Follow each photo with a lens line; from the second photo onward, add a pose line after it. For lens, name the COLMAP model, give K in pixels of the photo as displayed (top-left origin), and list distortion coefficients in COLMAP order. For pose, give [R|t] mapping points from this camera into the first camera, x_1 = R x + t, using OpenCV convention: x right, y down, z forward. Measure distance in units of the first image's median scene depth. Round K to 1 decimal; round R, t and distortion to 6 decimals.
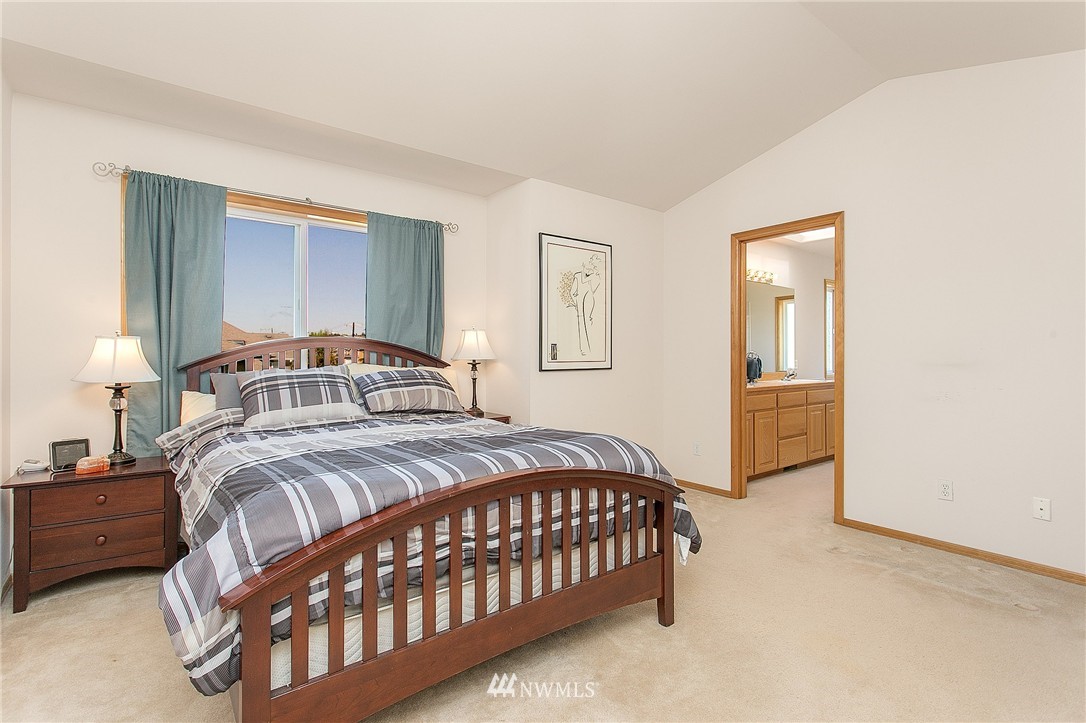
lens RADIAL K [[510.6, 0, 546.3], [0, 510.6, 357.3], [0, 0, 1]] dist [0.000480, -0.000241]
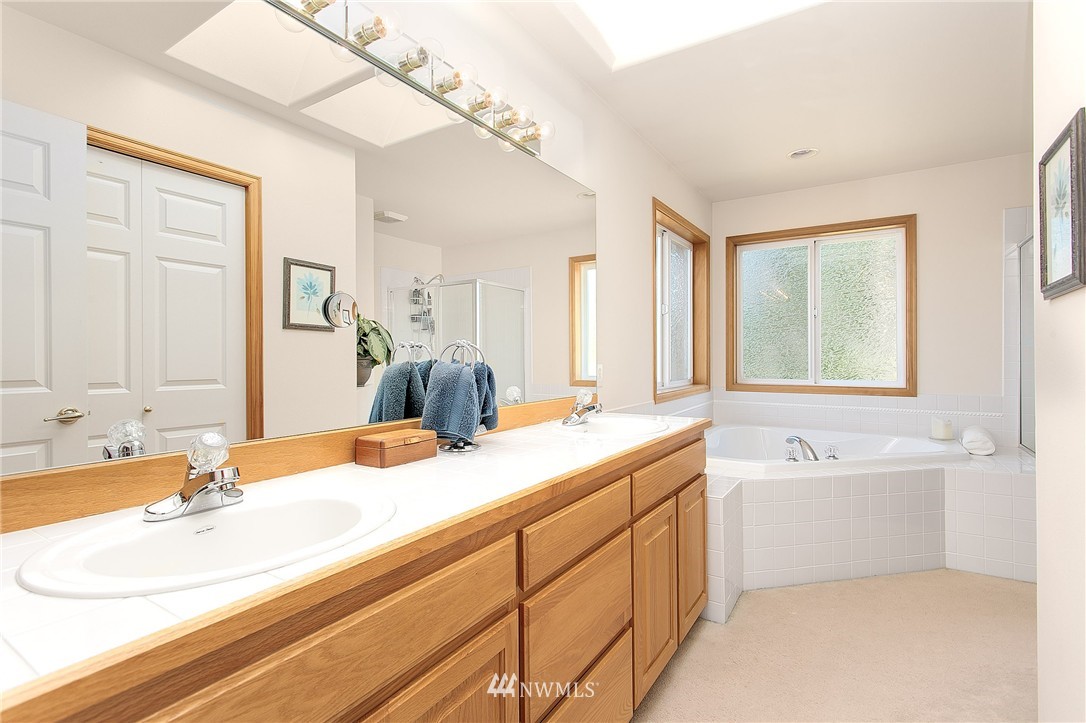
lens RADIAL K [[510.6, 0, 546.3], [0, 510.6, 357.3], [0, 0, 1]] dist [0.000480, -0.000241]
pose [[0.940013, -0.003452, 0.341121, 0.347667], [0.002683, 0.999993, 0.002725, -0.002807], [-0.341128, -0.001647, 0.940015, 0.707695]]
